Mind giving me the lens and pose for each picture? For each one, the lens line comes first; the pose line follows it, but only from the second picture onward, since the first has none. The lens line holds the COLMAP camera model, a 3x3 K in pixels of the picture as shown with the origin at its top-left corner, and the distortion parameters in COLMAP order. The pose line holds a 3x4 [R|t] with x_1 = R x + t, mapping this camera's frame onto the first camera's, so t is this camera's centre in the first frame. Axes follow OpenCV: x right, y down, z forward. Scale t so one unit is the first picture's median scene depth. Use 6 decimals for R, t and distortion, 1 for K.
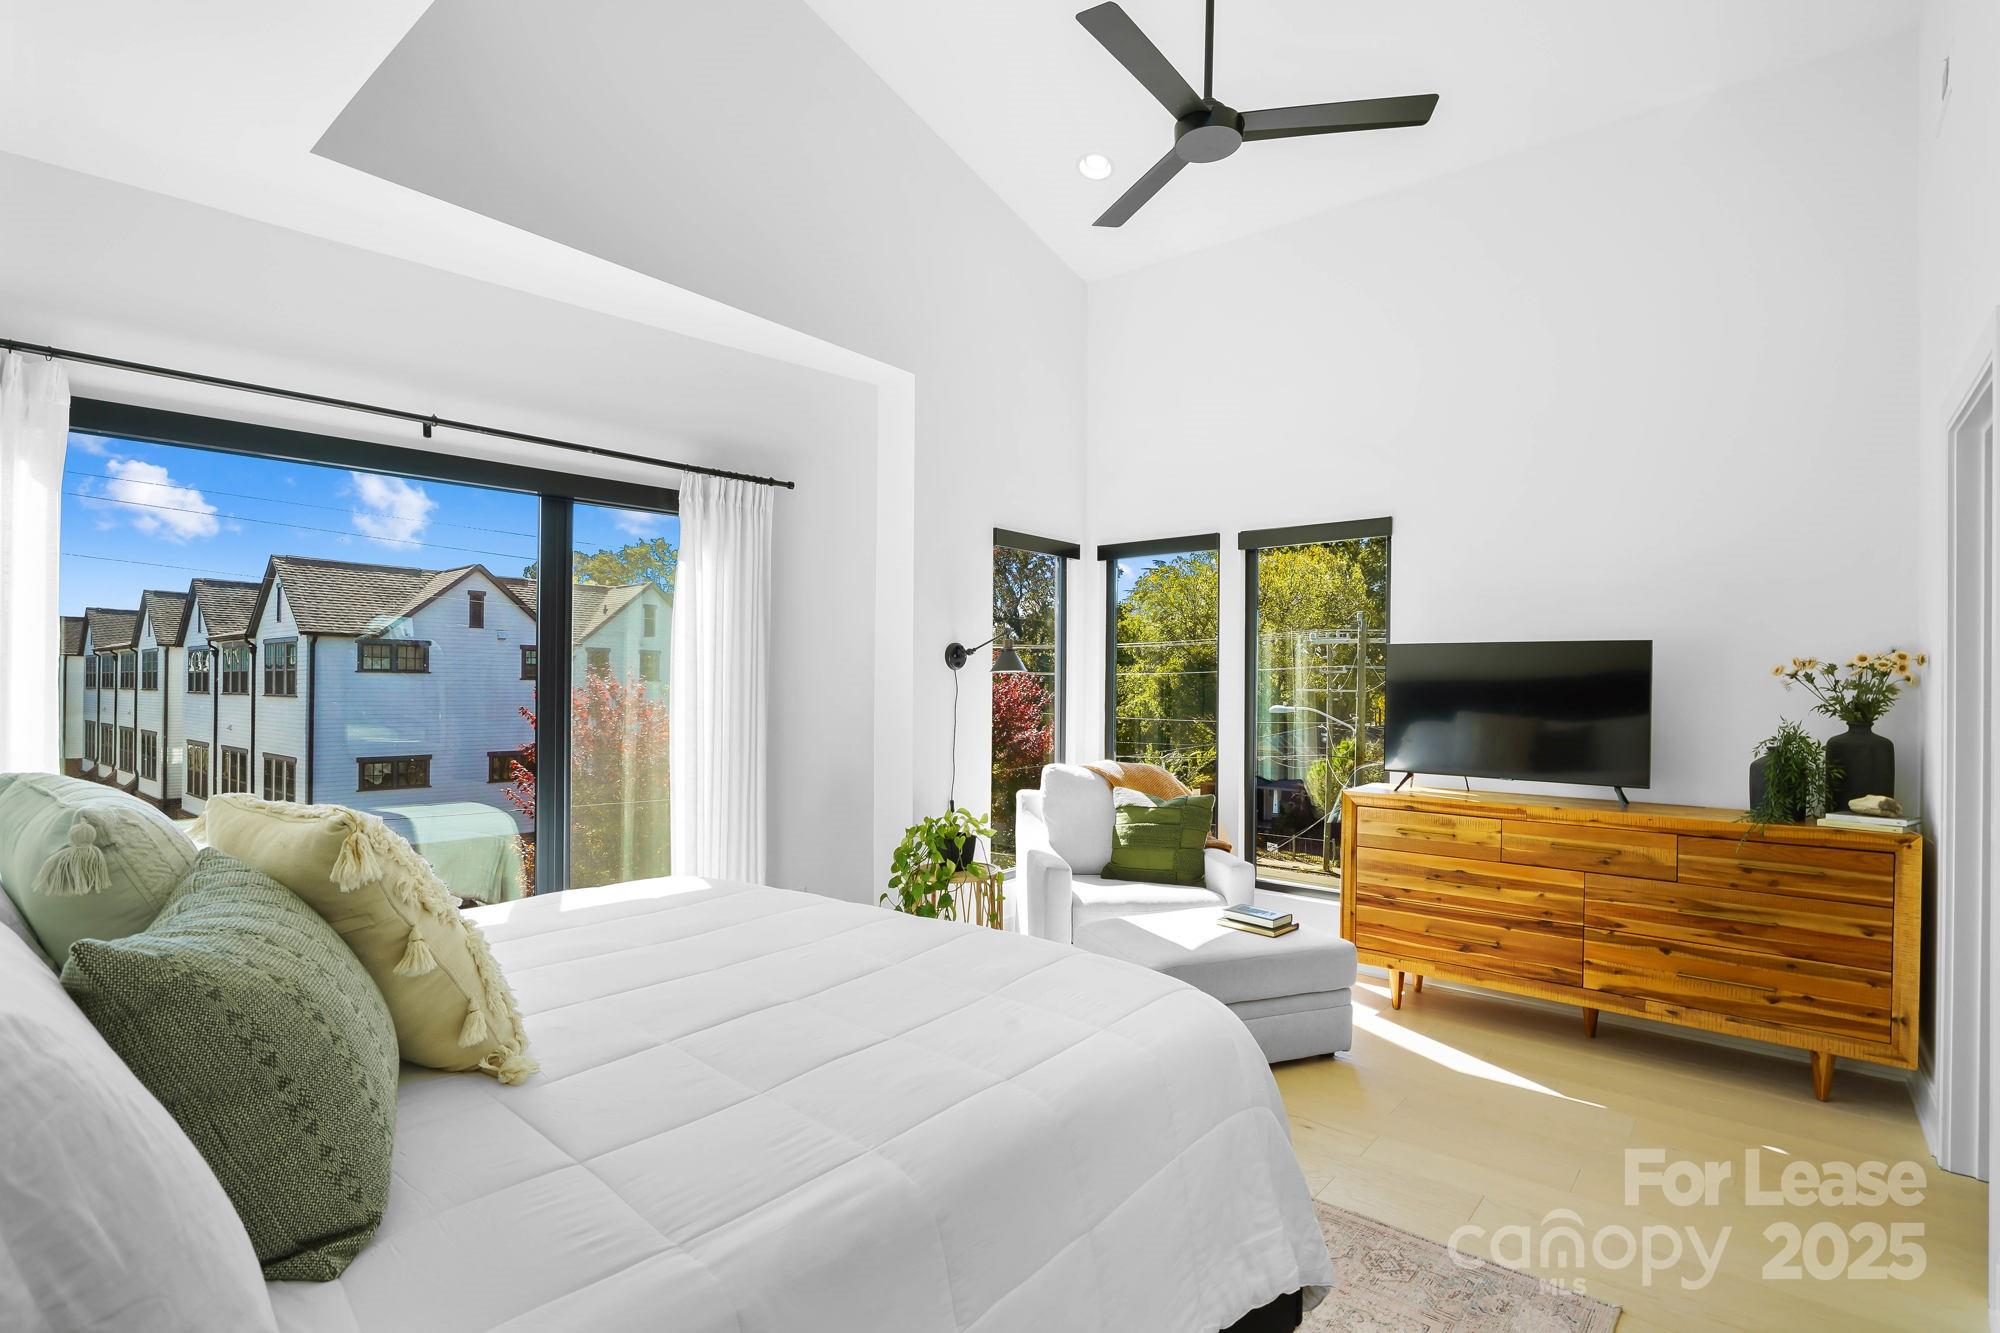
lens RADIAL K [[962.2, 0, 999.3], [0, 962.2, 686.7], [0, 0, 1]] dist [-0.001427, -0.000140]
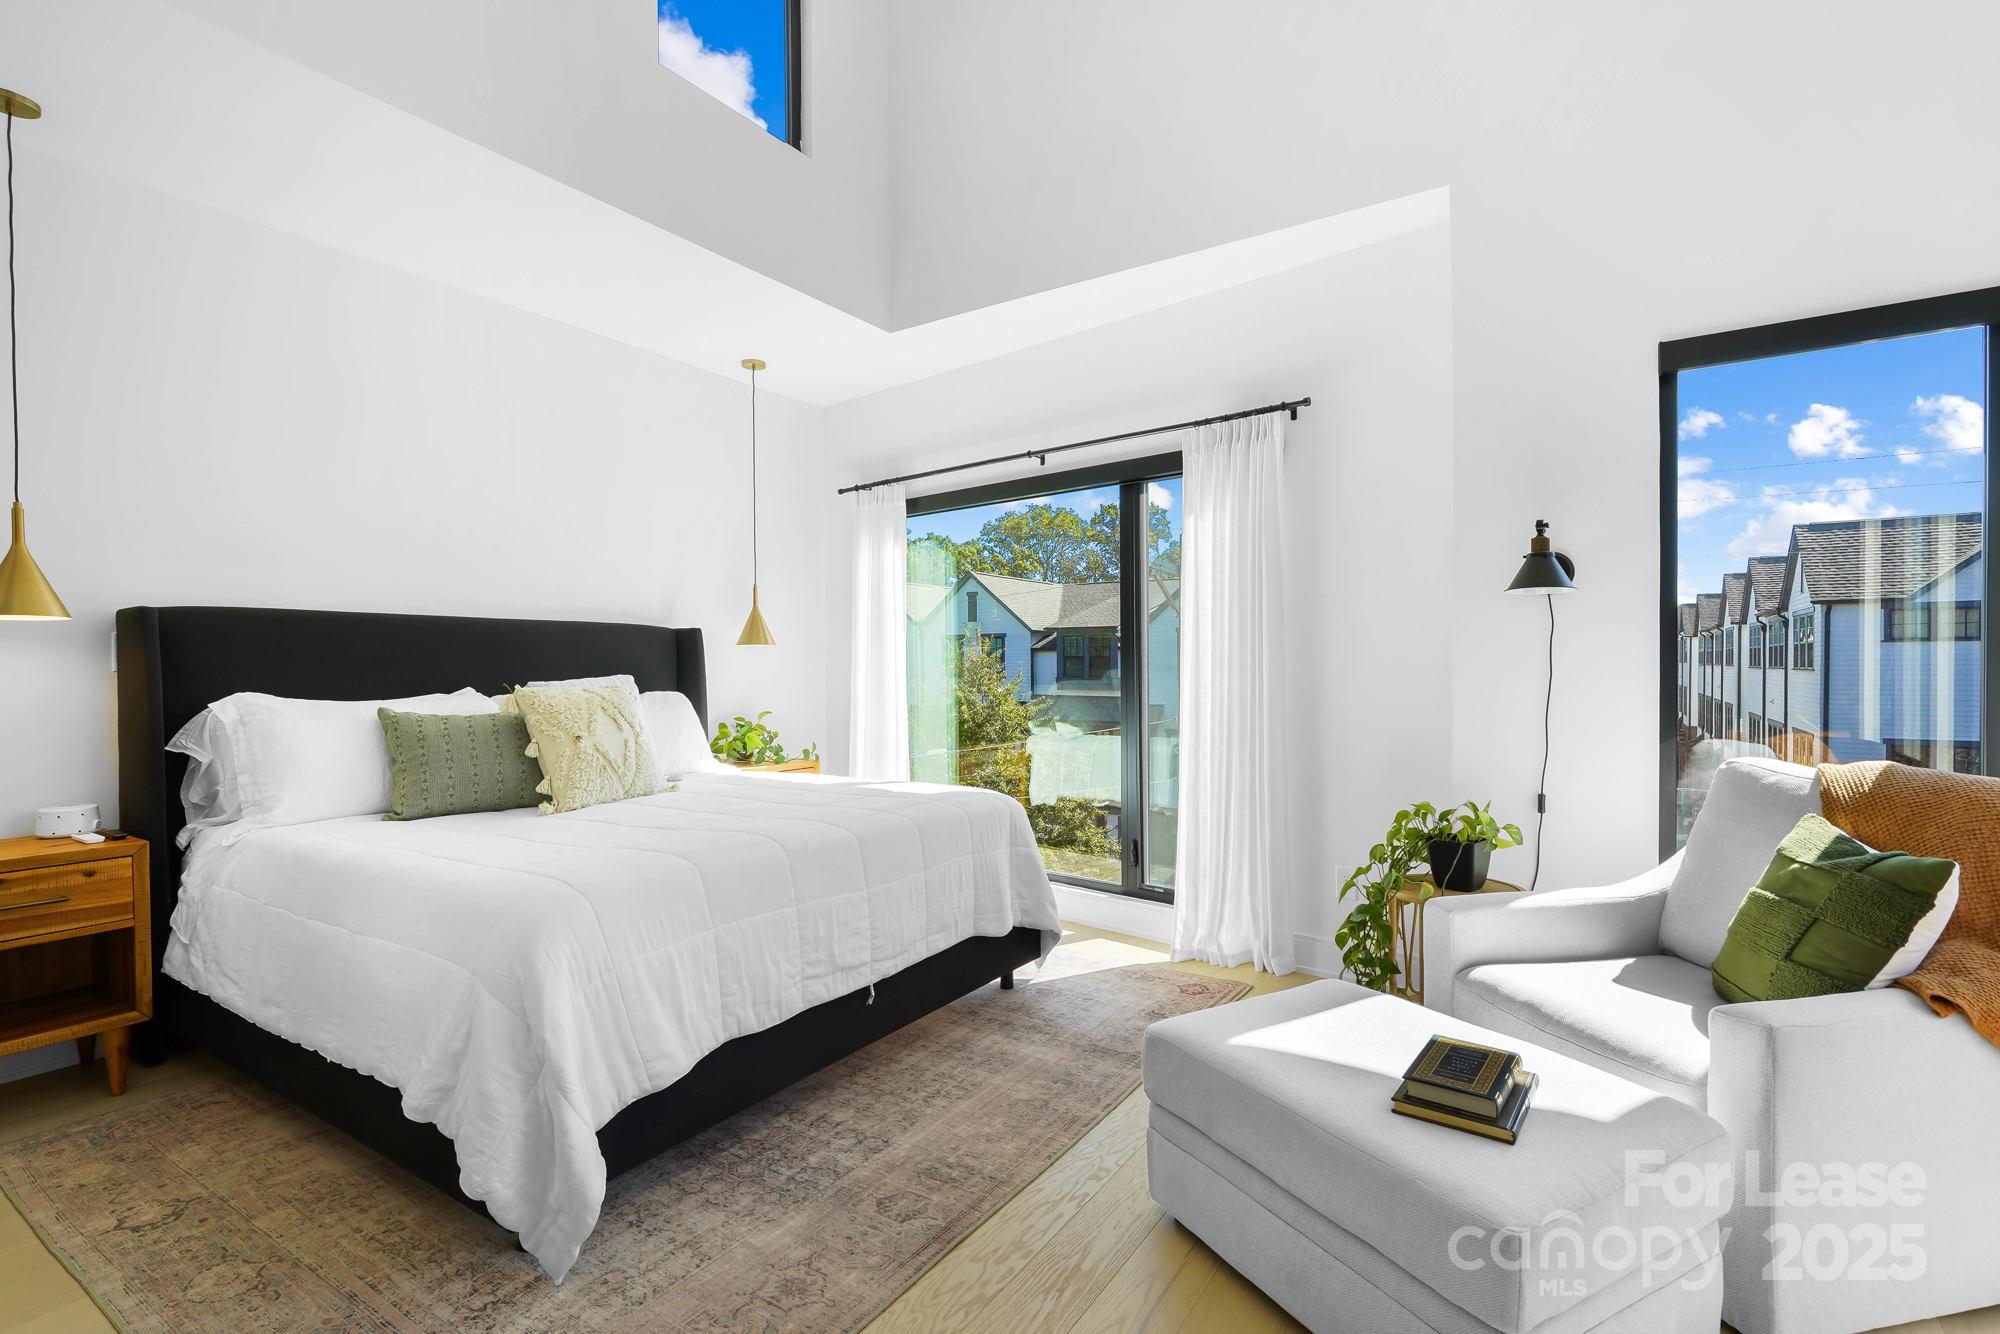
lens RADIAL K [[929.2, 0, 1000.0], [0, 929.2, 667.0], [0, 0, 1]] dist [-0.001301, -0.000187]
pose [[0.116641, -0.008491, -0.993138, 0.680163], [0.011132, 0.999912, -0.007242, 0.041374], [0.993112, -0.010211, 0.116725, 0.709278]]
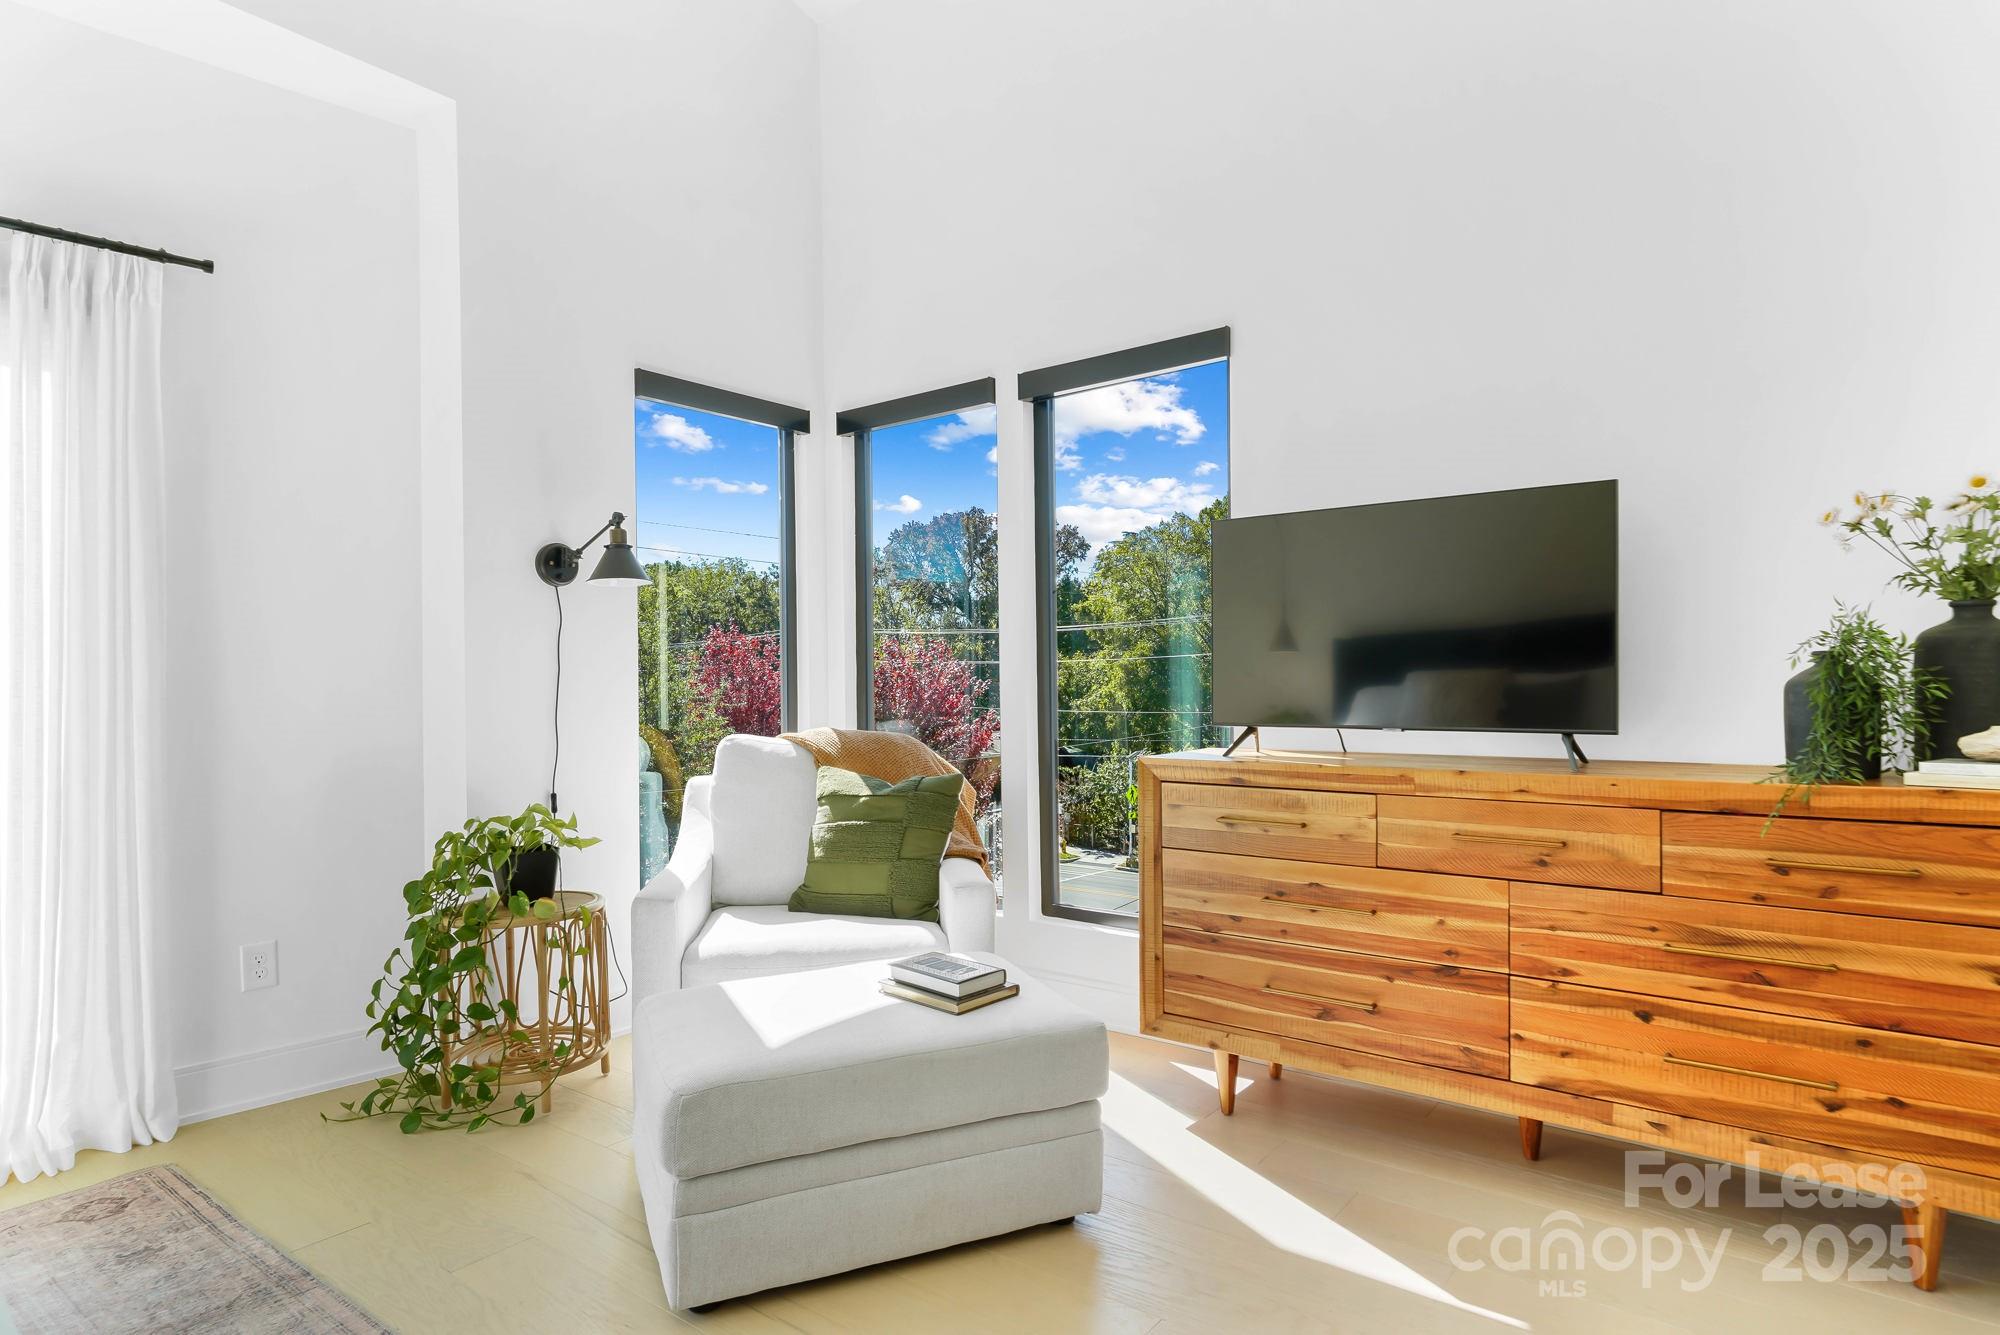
lens RADIAL K [[1100.5, 0, 1002.9], [0, 1100.5, 686.7], [0, 0, 1]] dist [0.001715, 0.000303]
pose [[0.998914, -0.021857, 0.041158, 0.274702], [0.021690, 0.999755, 0.004520, 0.065543], [-0.041247, -0.003623, 0.999142, 0.345688]]
